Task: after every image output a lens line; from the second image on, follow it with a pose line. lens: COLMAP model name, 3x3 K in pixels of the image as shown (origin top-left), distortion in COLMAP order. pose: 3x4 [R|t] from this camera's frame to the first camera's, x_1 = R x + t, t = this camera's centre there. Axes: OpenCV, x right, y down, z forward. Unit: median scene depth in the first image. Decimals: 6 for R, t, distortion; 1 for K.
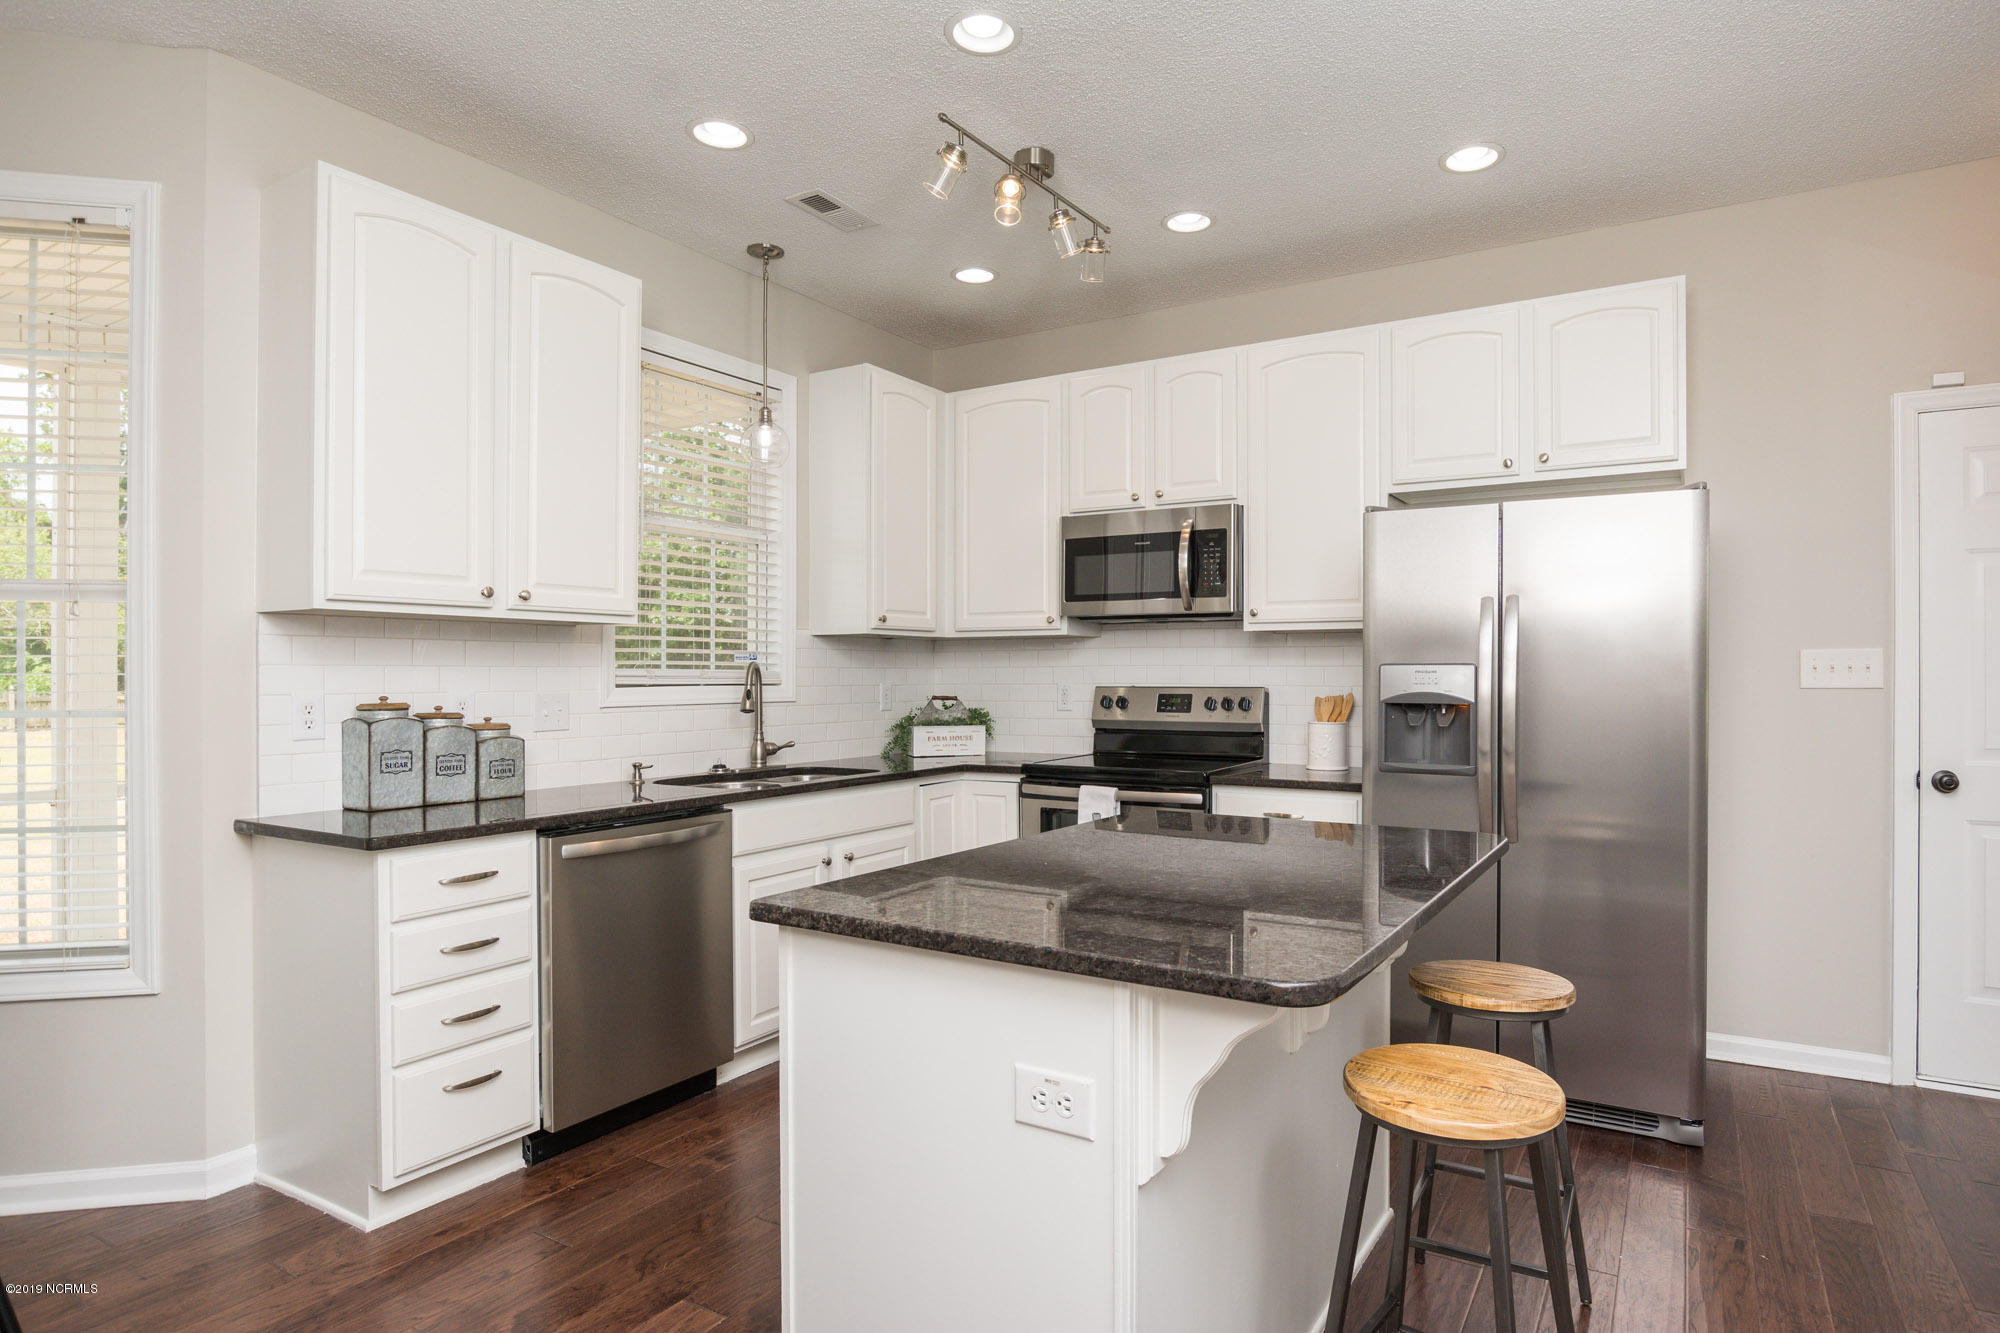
lens RADIAL K [[1087.0, 0, 1012.4], [0, 1087.0, 675.3], [0, 0, 1]] dist [-0.018297, 0.002086]
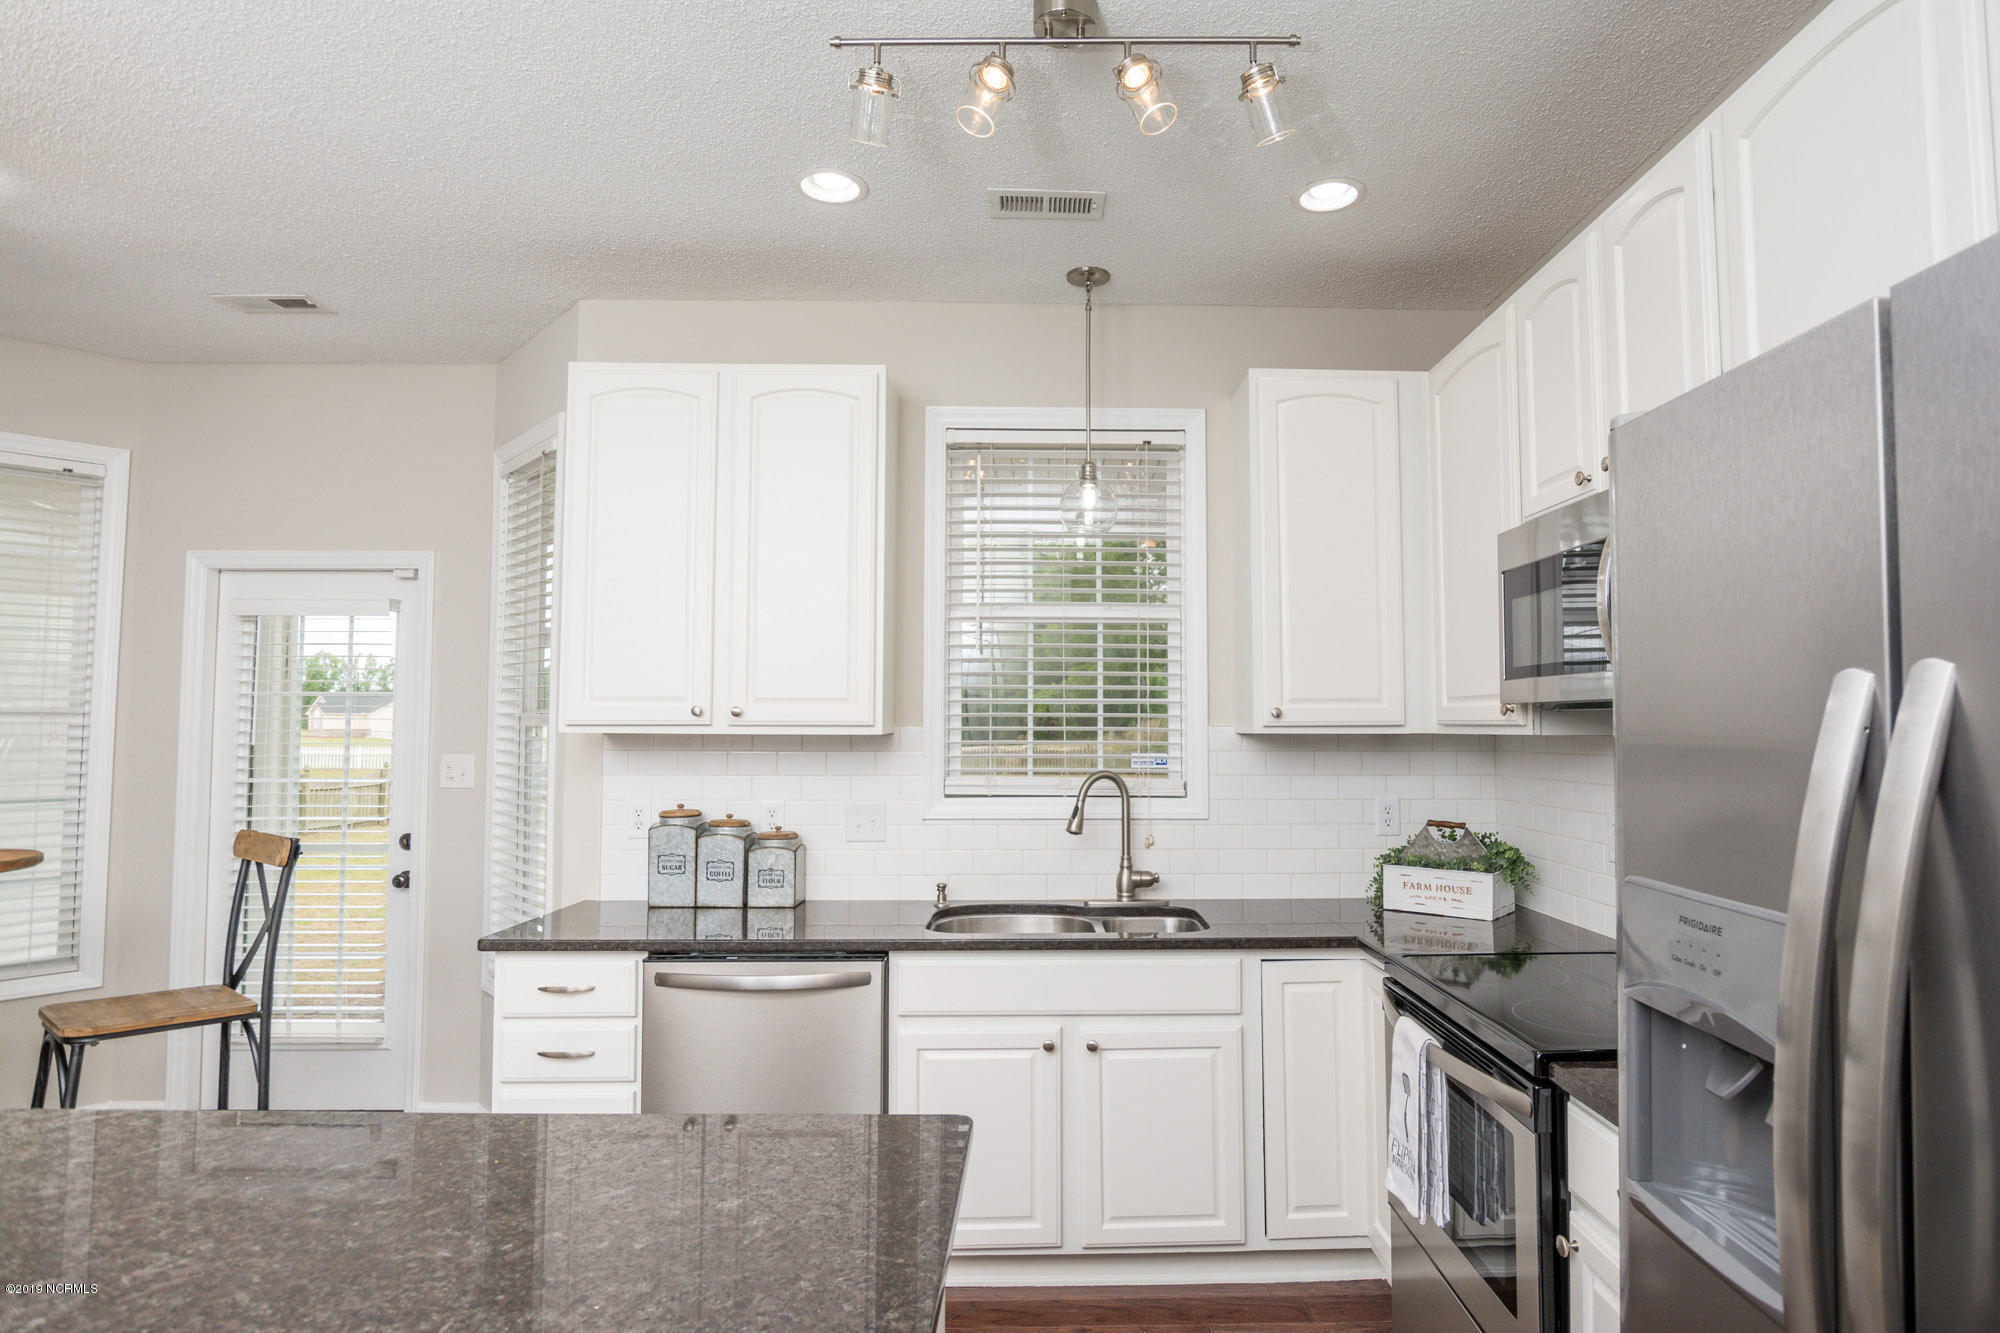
lens RADIAL K [[1087.0, 0, 1042.8], [0, 1087.0, 664.1], [0, 0, 1]] dist [-0.018297, 0.002086]
pose [[0.551127, -0.049097, -0.832976, 0.429373], [-0.000655, 0.998242, -0.059271, -0.044936], [0.834421, 0.033211, 0.550126, 0.519606]]
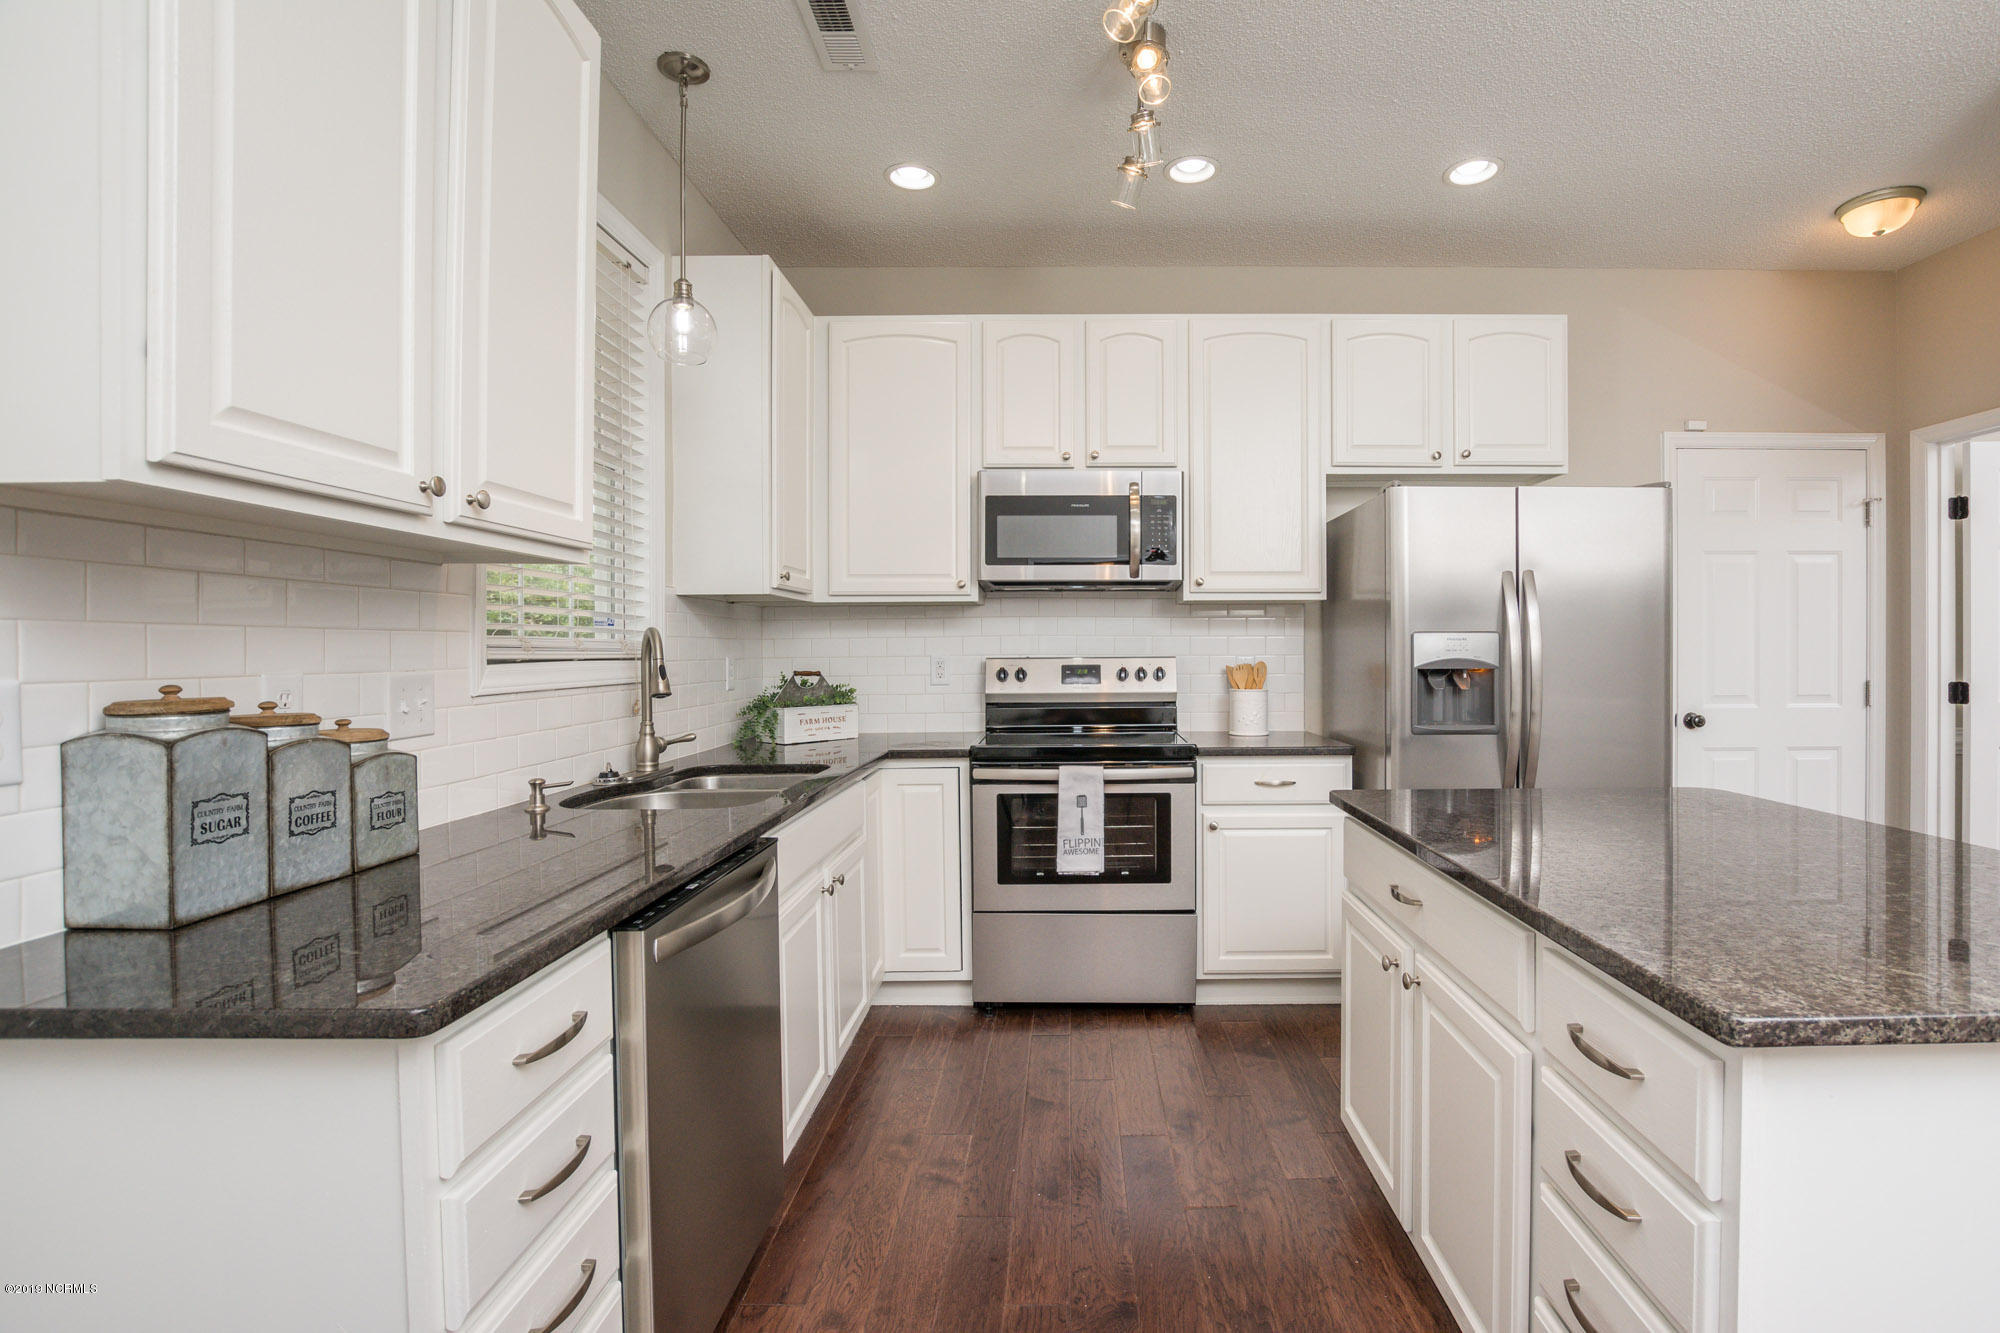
lens RADIAL K [[938.8, 0, 1046.4], [0, 938.8, 653.5], [0, 0, 1]] dist [-0.019665, -0.000998]
pose [[0.849892, -0.006285, 0.526920, -0.350684], [0.005476, 0.999980, 0.003094, 0.004620], [-0.526929, 0.000256, 0.849909, 0.333104]]
